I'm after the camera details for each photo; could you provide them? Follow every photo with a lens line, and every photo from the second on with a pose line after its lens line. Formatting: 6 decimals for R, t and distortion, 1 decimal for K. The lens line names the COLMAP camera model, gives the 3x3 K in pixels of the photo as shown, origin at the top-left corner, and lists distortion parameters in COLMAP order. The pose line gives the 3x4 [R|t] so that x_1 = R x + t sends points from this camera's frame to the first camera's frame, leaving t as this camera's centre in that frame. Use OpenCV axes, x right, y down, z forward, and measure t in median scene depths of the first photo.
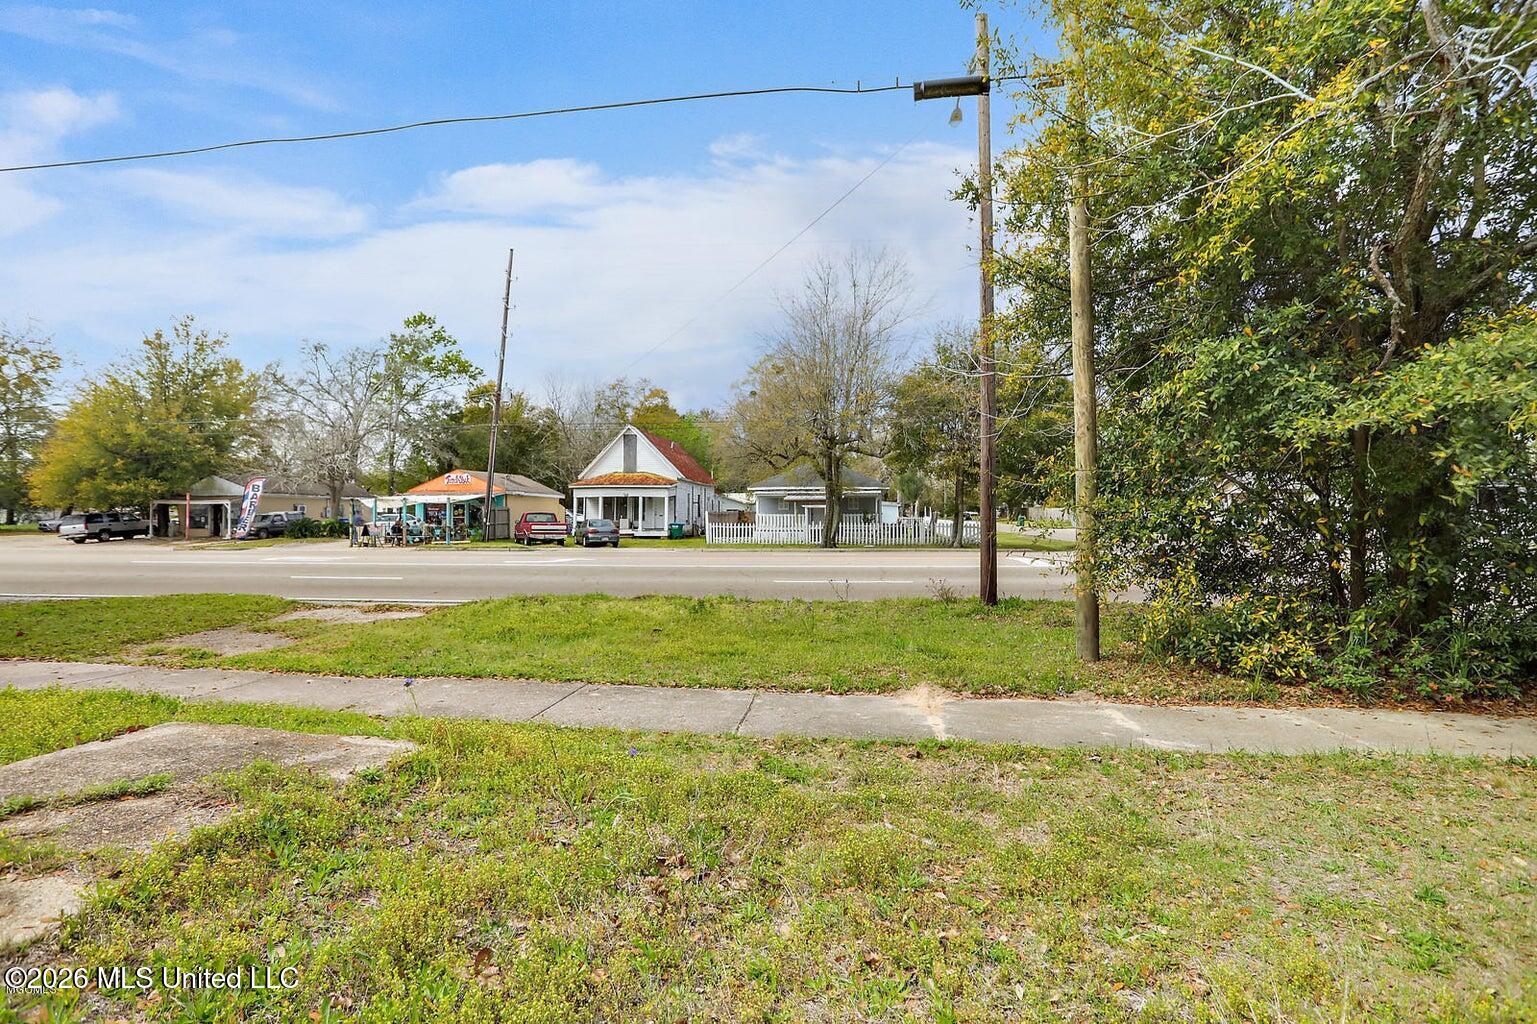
lens RADIAL K [[740.3, 0, 765.5], [0, 740.3, 489.0], [0, 0, 1]] dist [-0.043600, 0.009629]
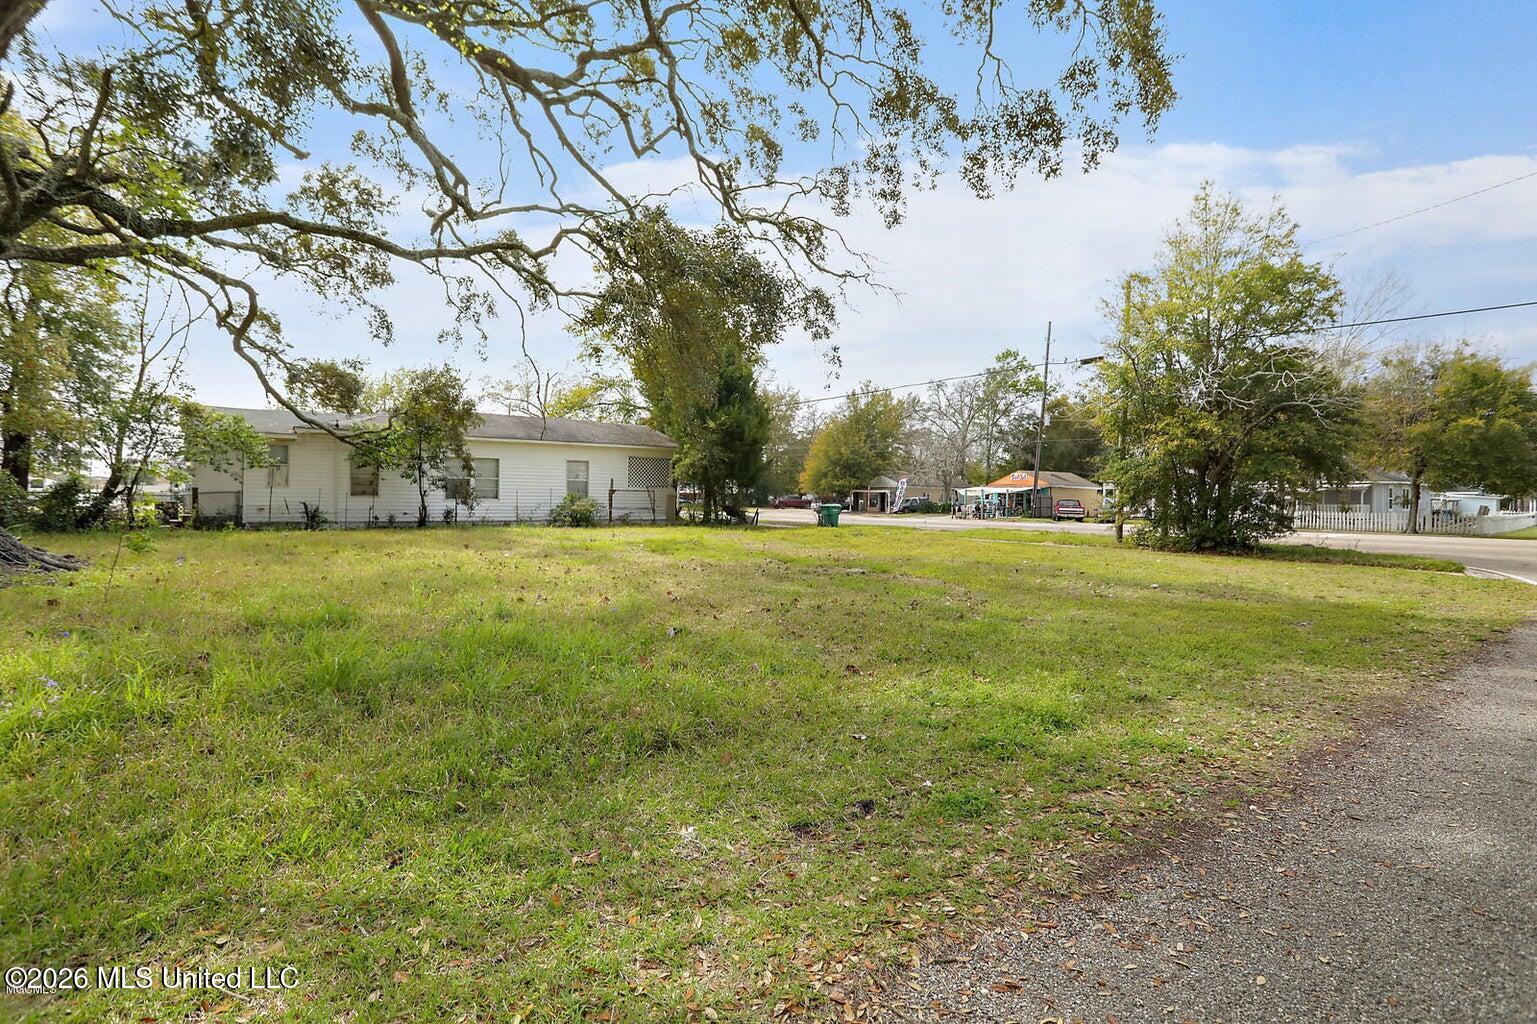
lens RADIAL K [[740.3, 0, 768.2], [0, 740.3, 505.1], [0, 0, 1]] dist [-0.043600, 0.009629]
pose [[0.704078, 0.018789, -0.709874, 0.266668], [0.005753, 0.999466, 0.032160, -0.006286], [0.710099, -0.026727, 0.703594, -0.386996]]
